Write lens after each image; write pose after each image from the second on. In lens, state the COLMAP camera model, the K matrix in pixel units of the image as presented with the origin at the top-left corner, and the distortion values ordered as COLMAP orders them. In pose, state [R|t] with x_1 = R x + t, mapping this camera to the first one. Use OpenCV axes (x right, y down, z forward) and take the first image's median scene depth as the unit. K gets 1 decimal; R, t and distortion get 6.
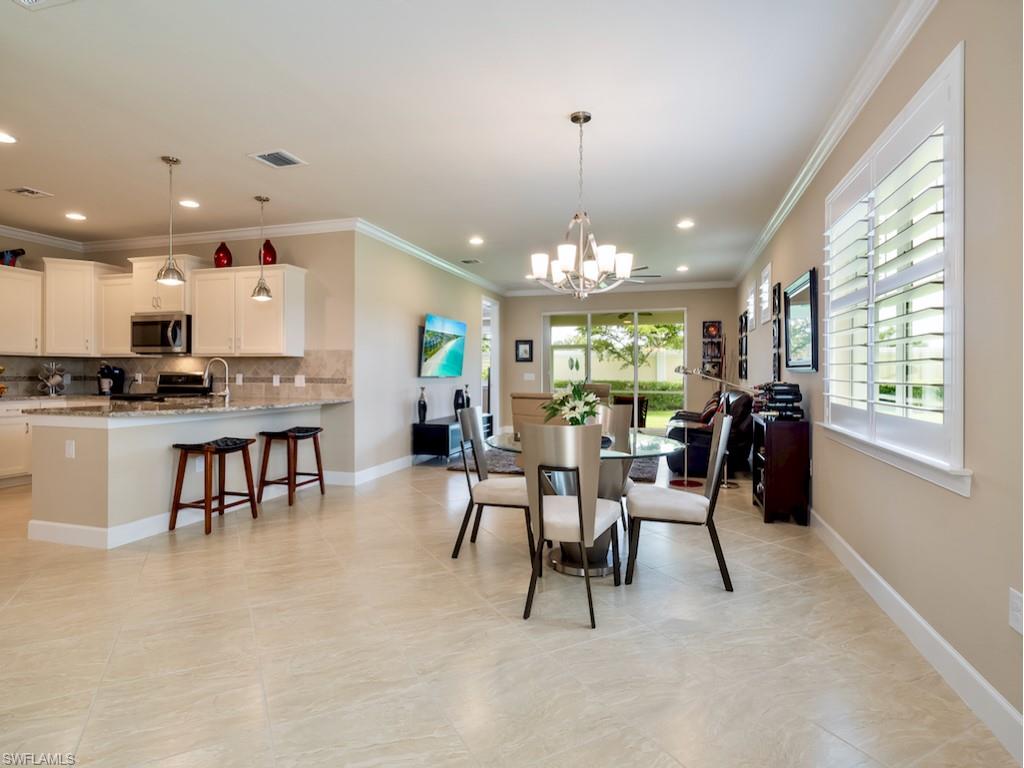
lens RADIAL K [[546.5, 0, 510.5], [0, 546.5, 370.8], [0, 0, 1]] dist [-0.001480, -0.000635]
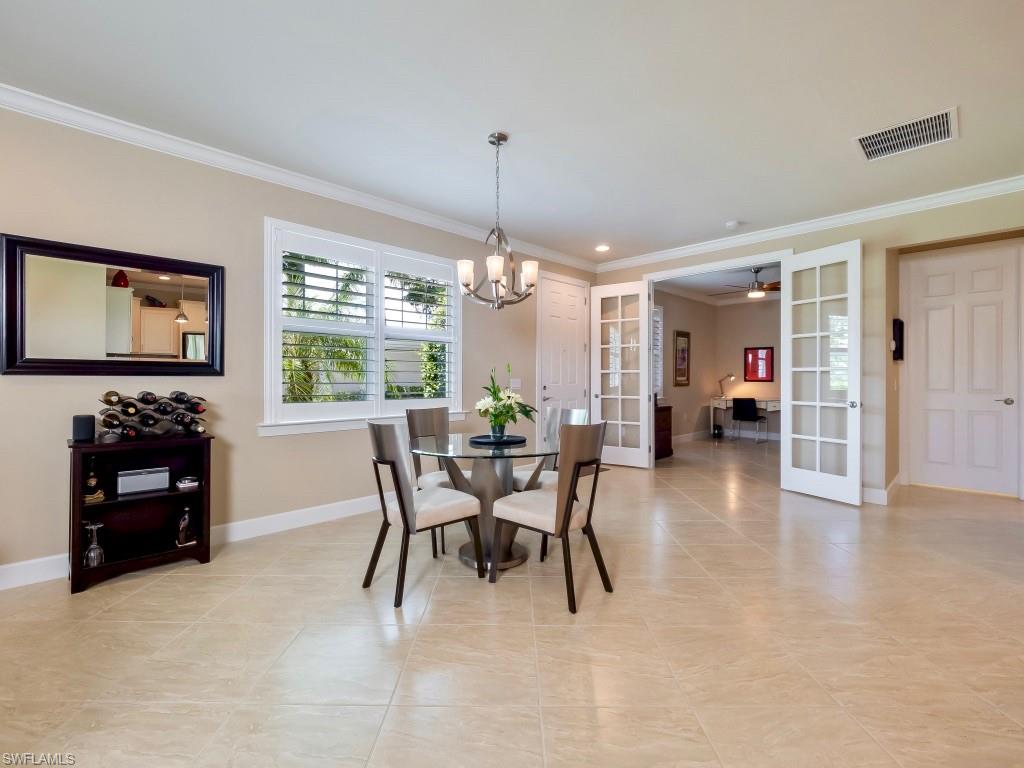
lens RADIAL K [[458.0, 0, 508.4], [0, 458.0, 380.9], [0, 0, 1]] dist [-0.003447, -0.000994]
pose [[-0.877026, -0.002945, 0.480434, -0.181325], [-0.002647, 0.999996, 0.001297, 0.004857], [-0.480435, -0.000135, -0.877030, 1.001546]]
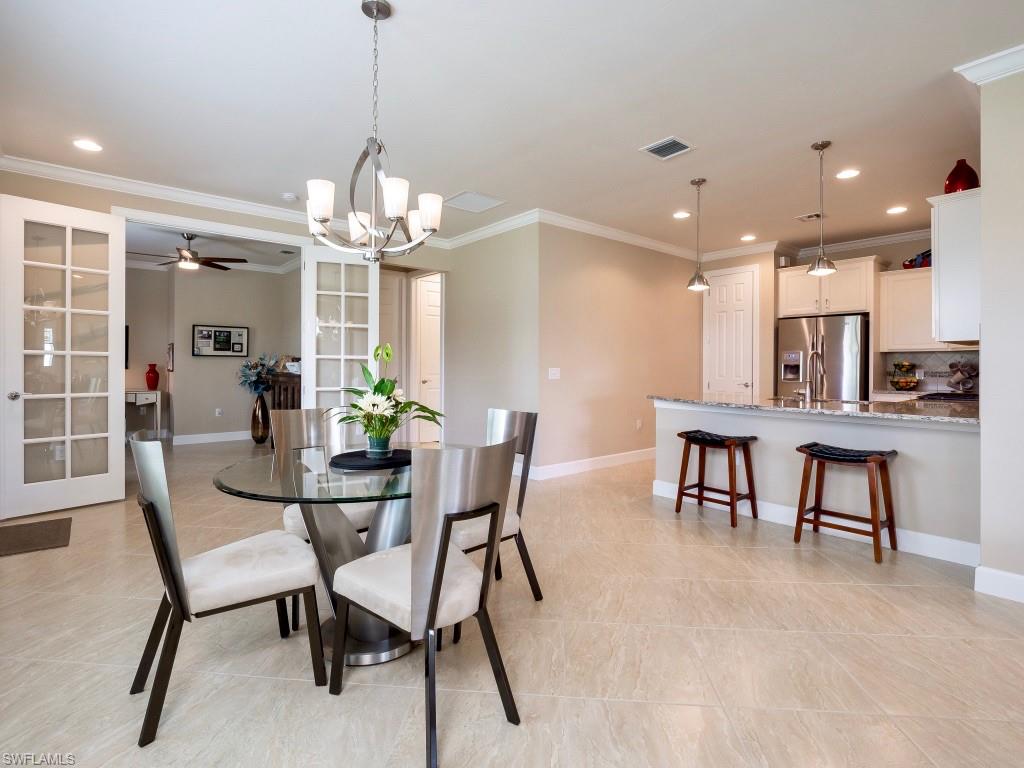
lens RADIAL K [[506.8, 0, 507.3], [0, 506.8, 369.1], [0, 0, 1]] dist [-0.007036, -0.000934]
pose [[-0.554554, 0.002215, -0.832145, 0.328114], [-0.002029, 0.999990, 0.004014, 0.002626], [0.832145, 0.003914, -0.554544, 0.851980]]
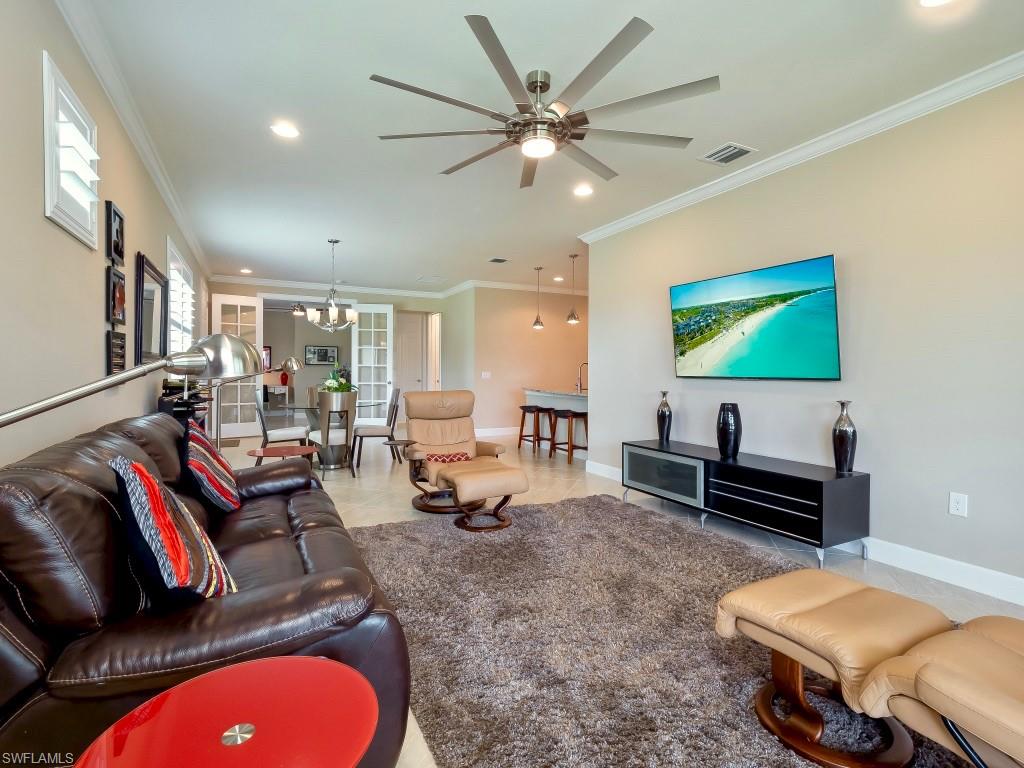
lens RADIAL K [[501.0, 0, 512.2], [0, 501.0, 377.8], [0, 0, 1]] dist [0.000225, -0.000943]
pose [[-0.722610, 0.005211, -0.691236, 0.520229], [-0.002924, 0.999940, 0.010596, 0.006092], [0.691249, 0.009678, -0.722551, 1.570174]]
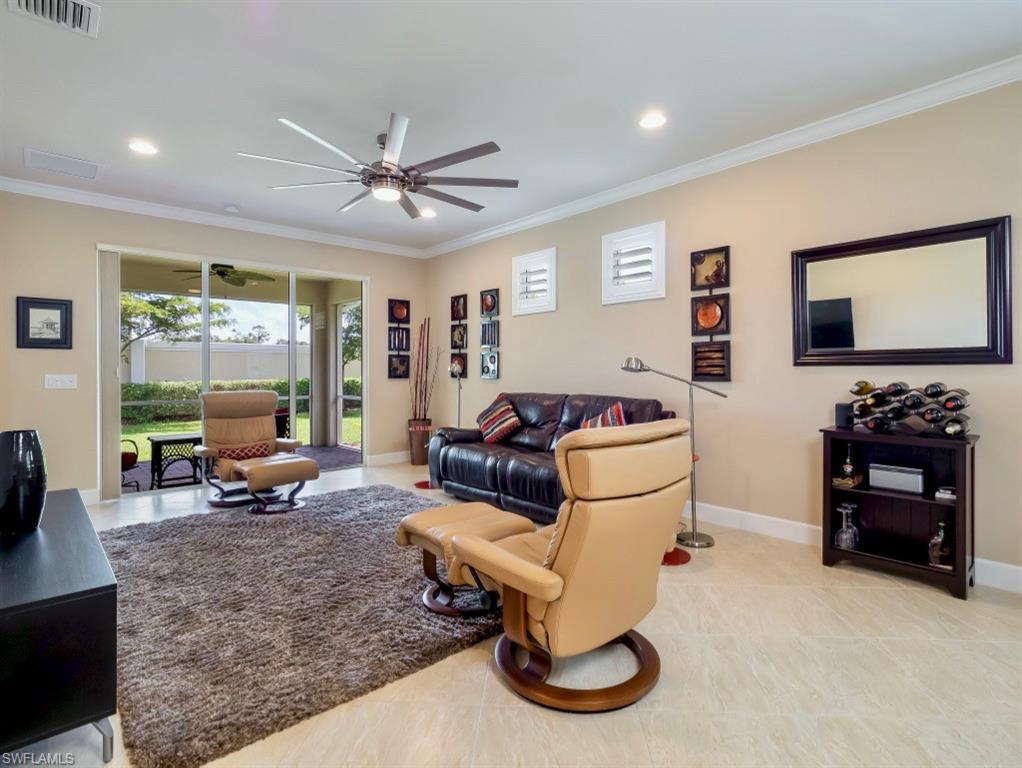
lens RADIAL K [[528.5, 0, 507.6], [0, 528.5, 367.4], [0, 0, 1]] dist [0.001927, 0.001169]
pose [[0.529645, 0.000038, 0.848219, -0.250402], [0.003567, 0.999991, -0.002272, 0.003092], [-0.848212, 0.004228, 0.529640, 0.815879]]
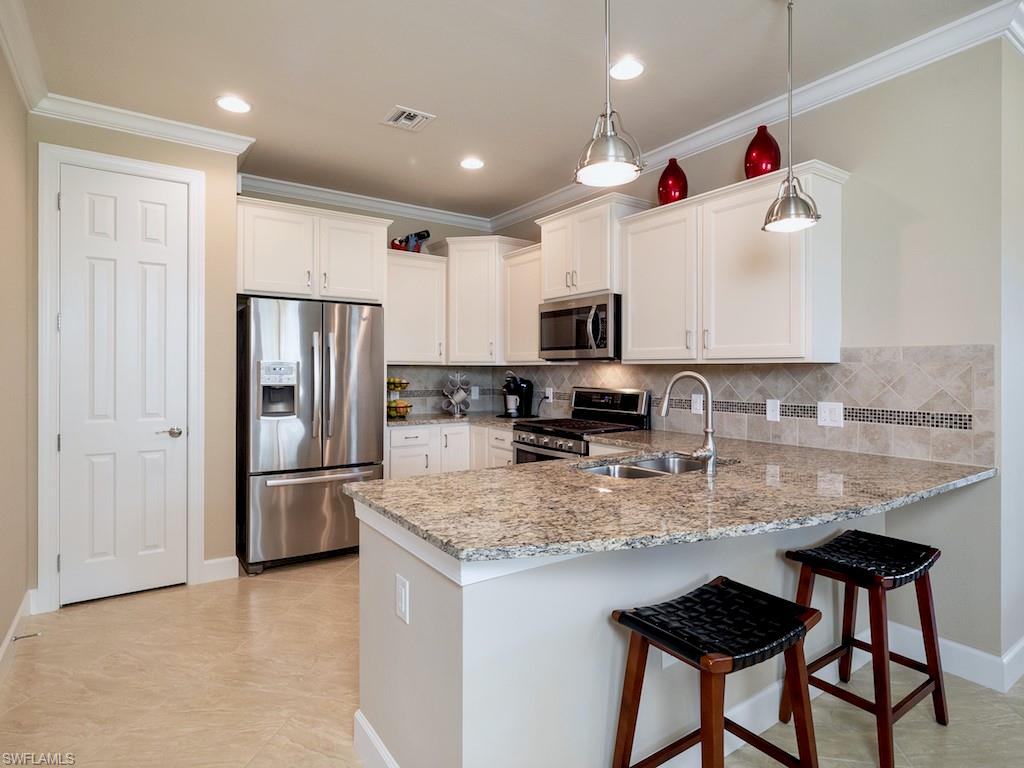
lens RADIAL K [[555.4, 0, 509.3], [0, 555.4, 371.1], [0, 0, 1]] dist [-0.000579, -0.001034]
pose [[0.776884, -0.001031, -0.629643, -0.295384], [0.001989, 0.999998, 0.000816, -0.019421], [0.629641, -0.001887, 0.776884, 0.448759]]
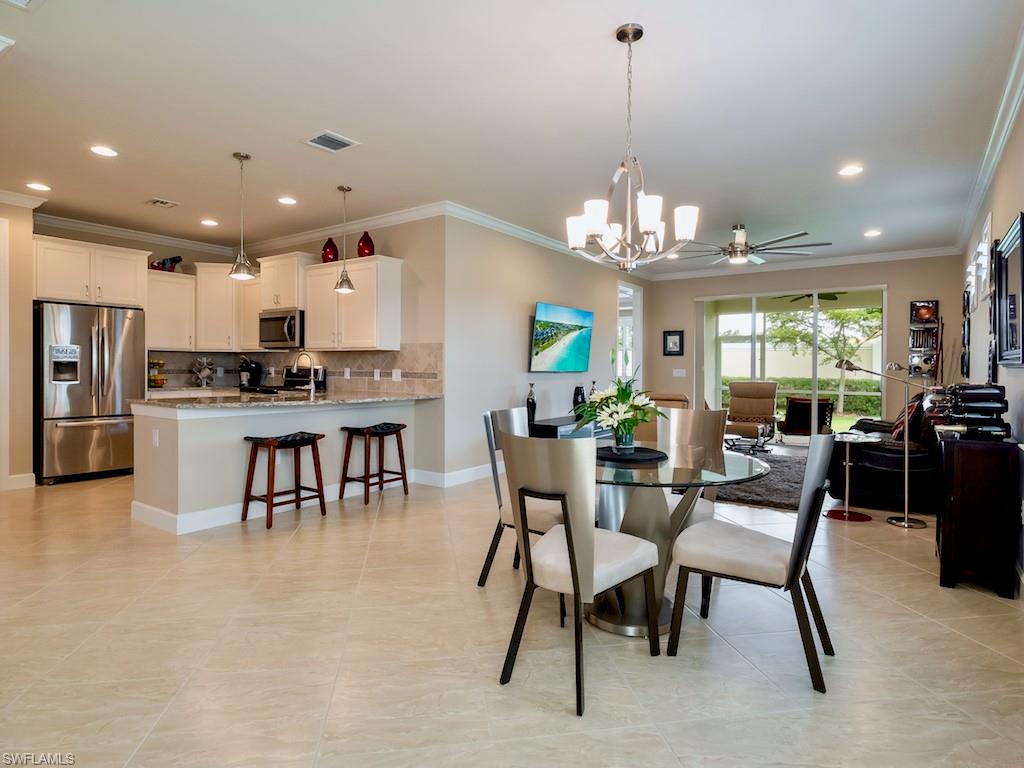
lens RADIAL K [[569.7, 0, 512.6], [0, 569.7, 371.7], [0, 0, 1]] dist [-0.002702, -0.000561]
pose [[0.947118, 0.005991, -0.320831, 0.131723], [-0.002871, 0.999944, 0.010195, 0.000975], [0.320874, -0.008735, 0.947082, 0.107327]]
